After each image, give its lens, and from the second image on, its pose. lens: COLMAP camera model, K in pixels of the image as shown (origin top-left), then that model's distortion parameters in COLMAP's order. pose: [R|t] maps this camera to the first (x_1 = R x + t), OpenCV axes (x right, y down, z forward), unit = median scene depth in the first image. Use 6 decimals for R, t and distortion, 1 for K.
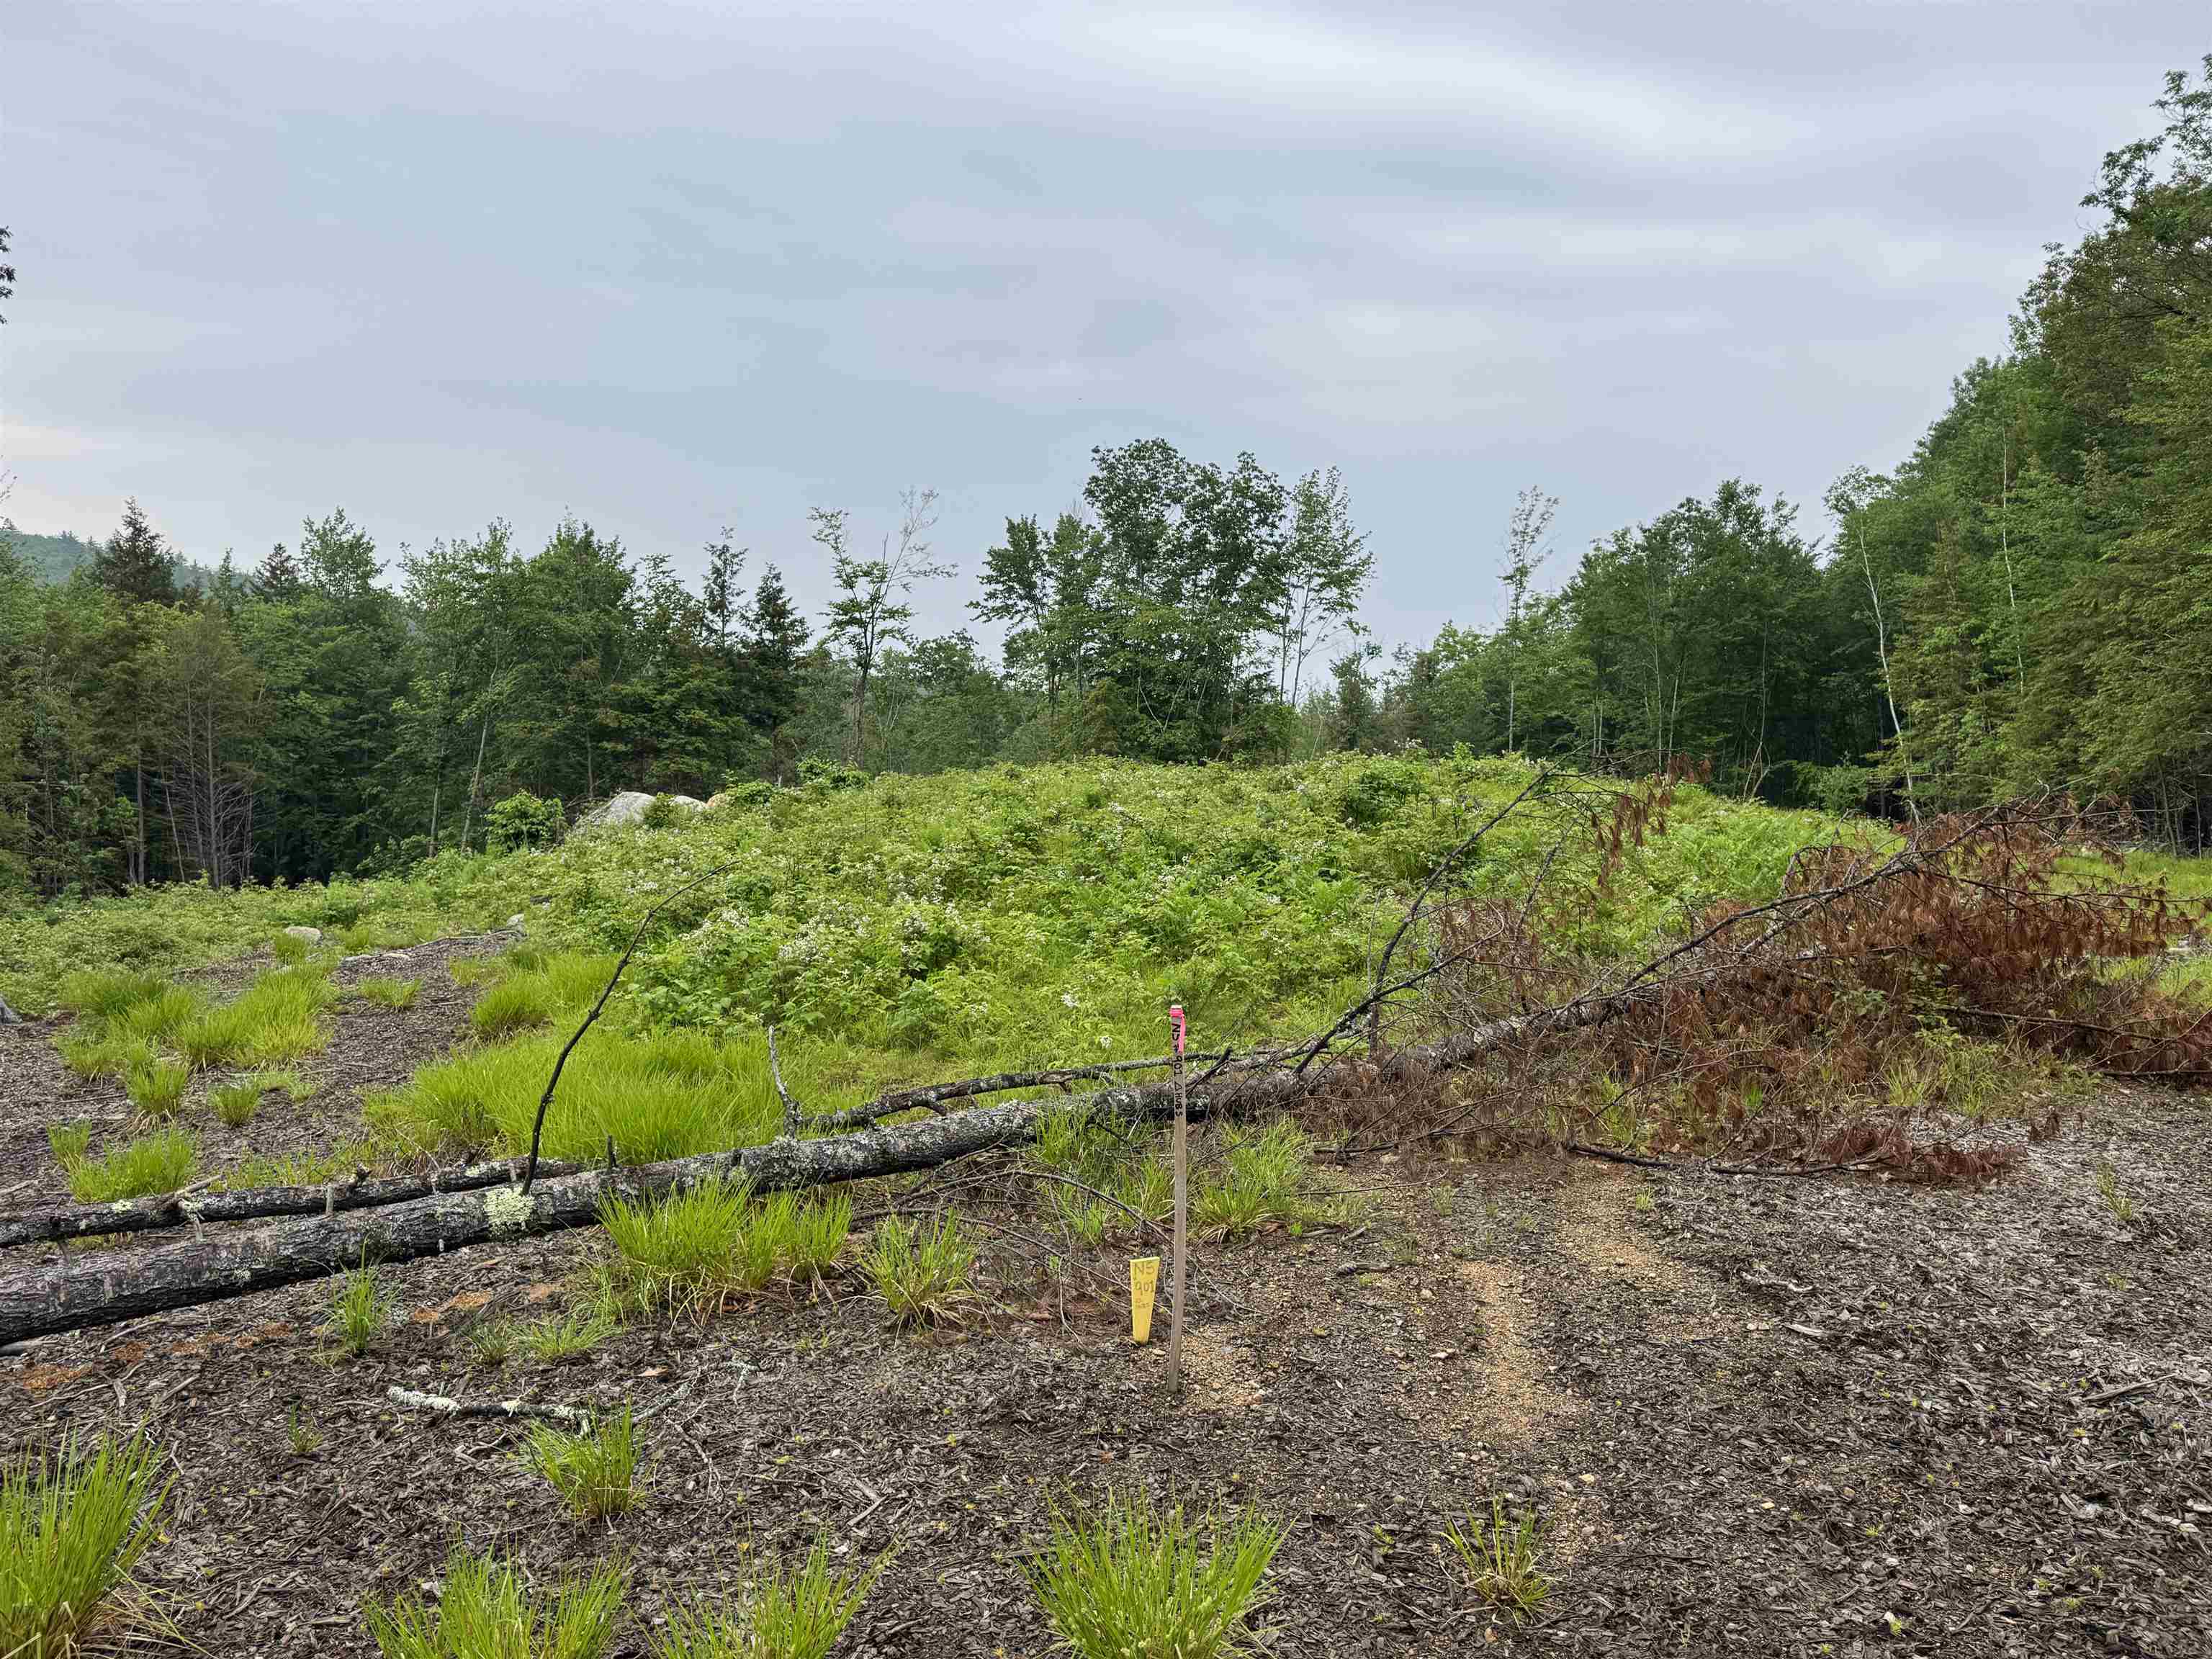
lens RADIAL K [[1605.4, 0, 1106.0], [0, 1605.4, 829.5], [0, 0, 1]] dist [-0.002301, 0.000247]
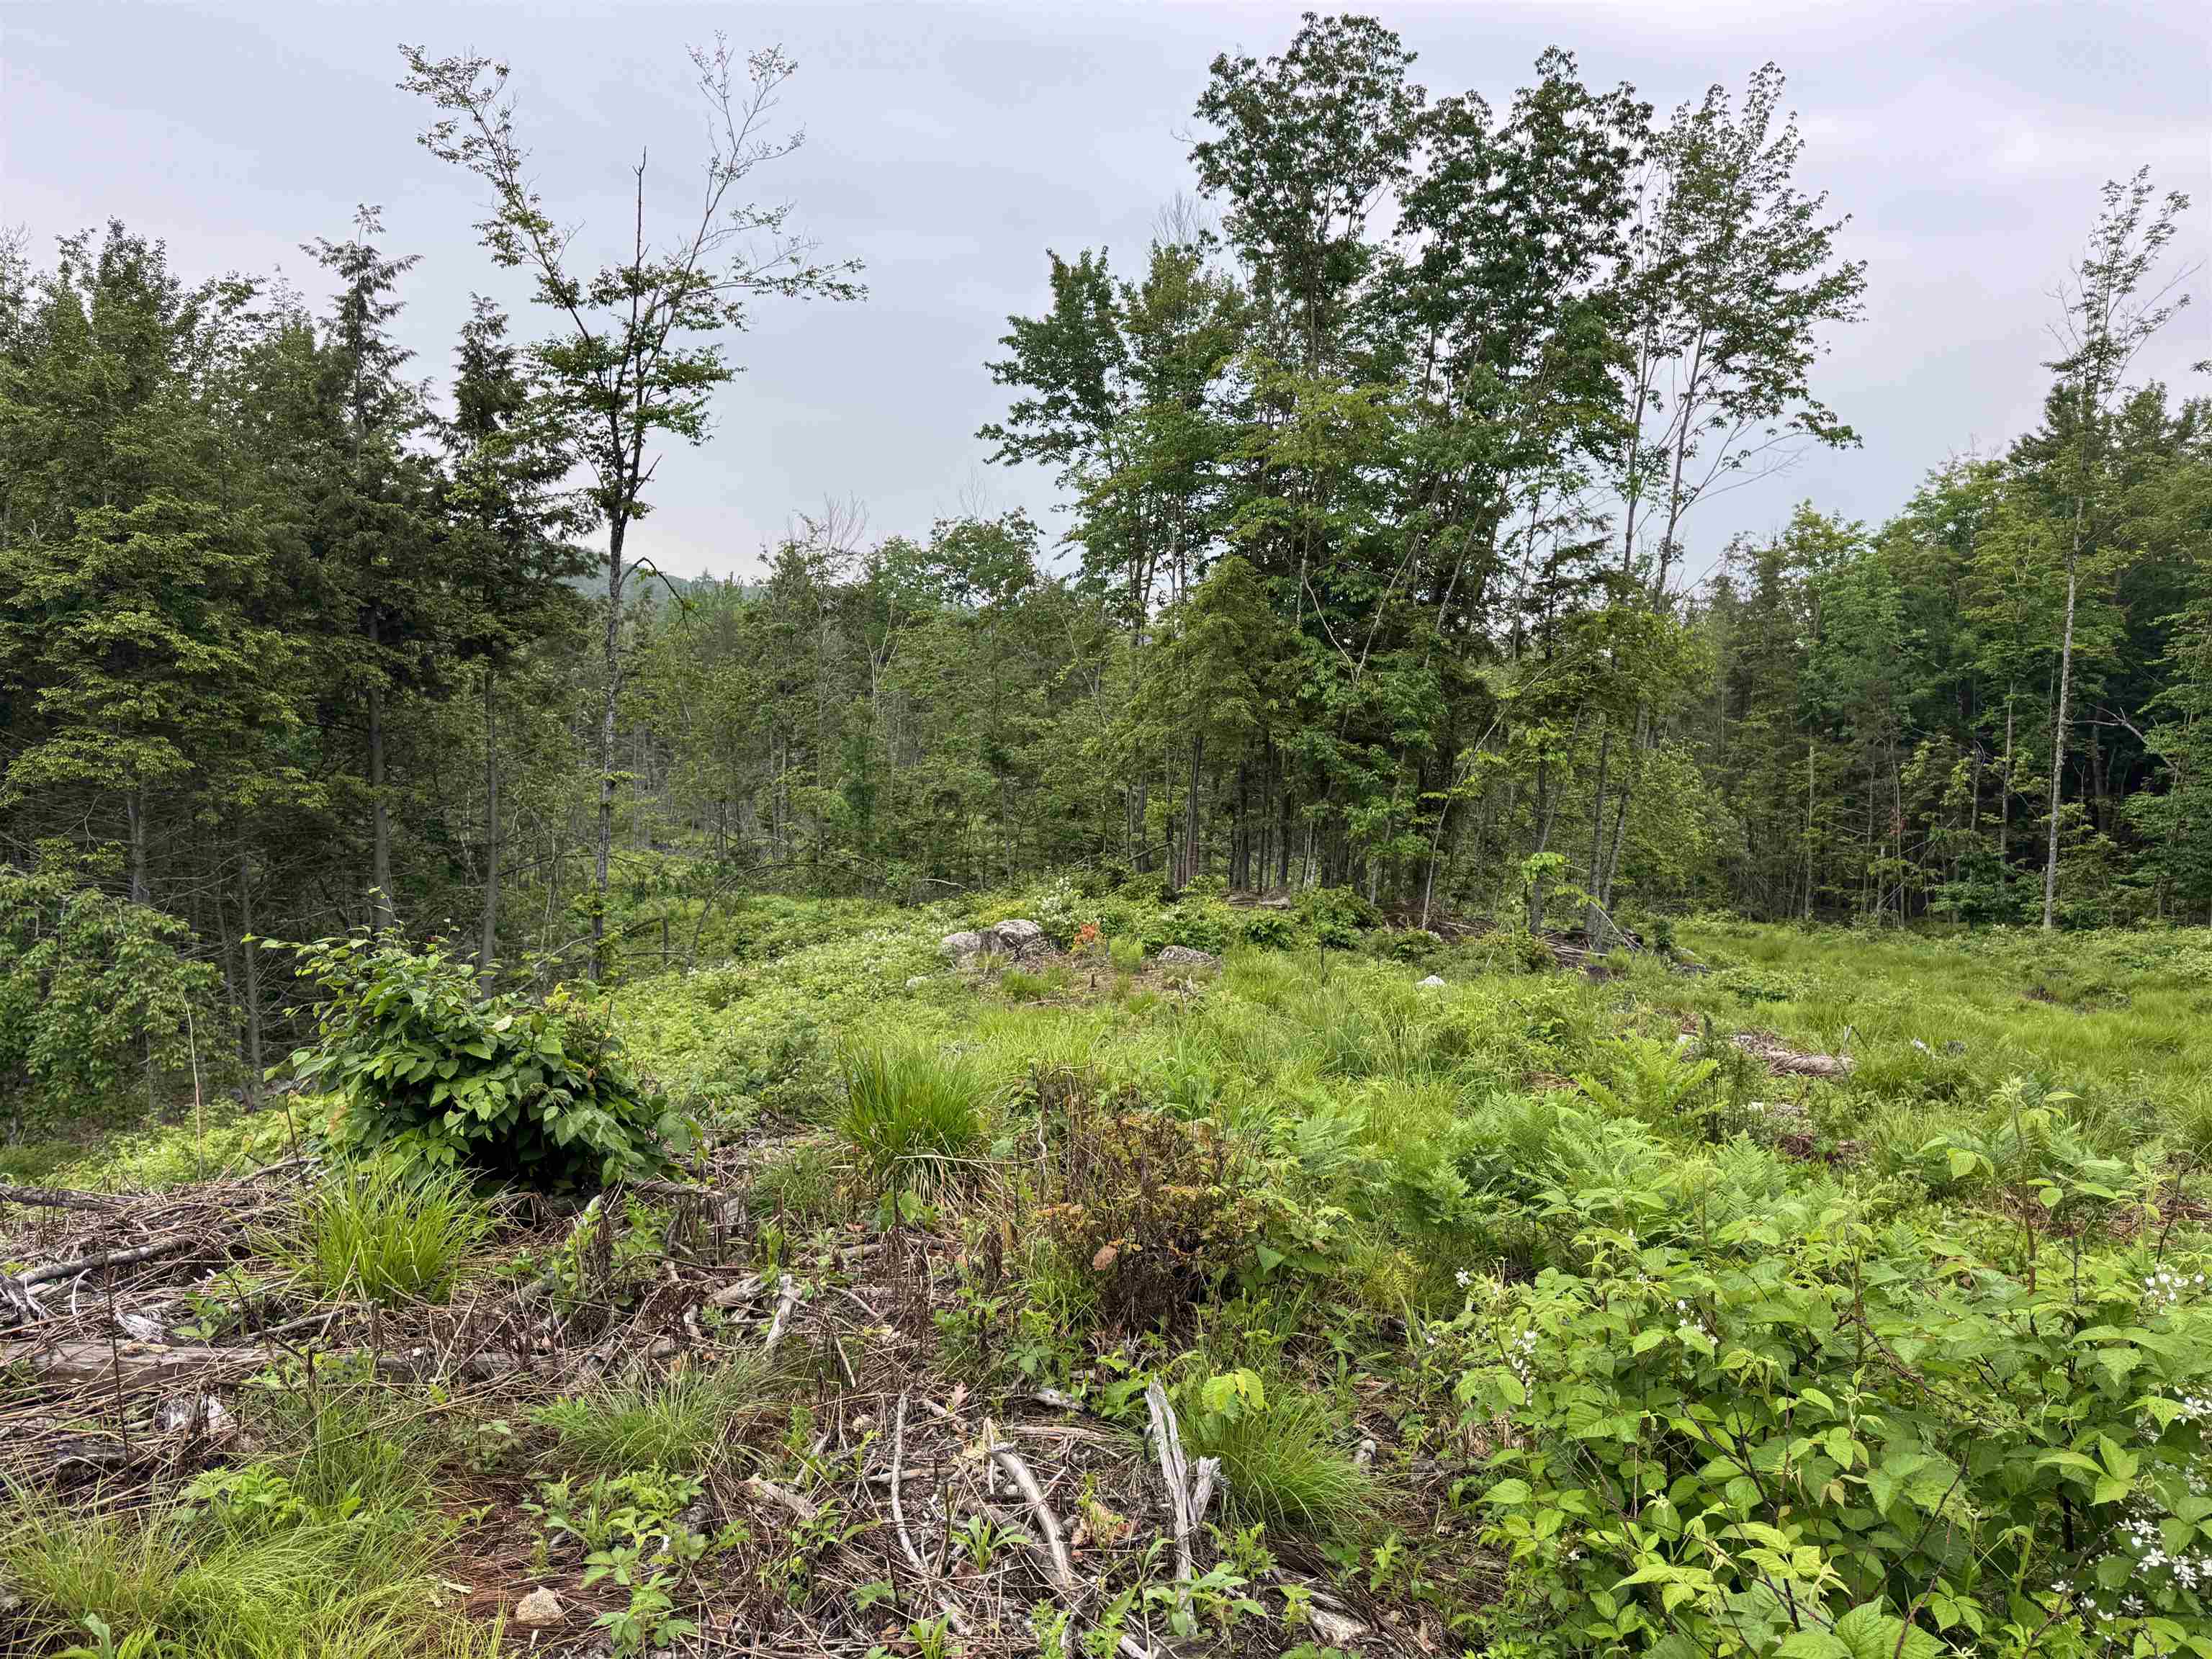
lens RADIAL K [[1575.4, 0, 1066.8], [0, 1575.4, 851.9], [0, 0, 1]] dist [0.043588, -0.068795]
pose [[0.991652, 0.019220, -0.127499, 0.011848], [-0.012846, 0.998635, 0.050631, -0.030278], [0.128298, -0.048571, 0.990546, 0.504123]]
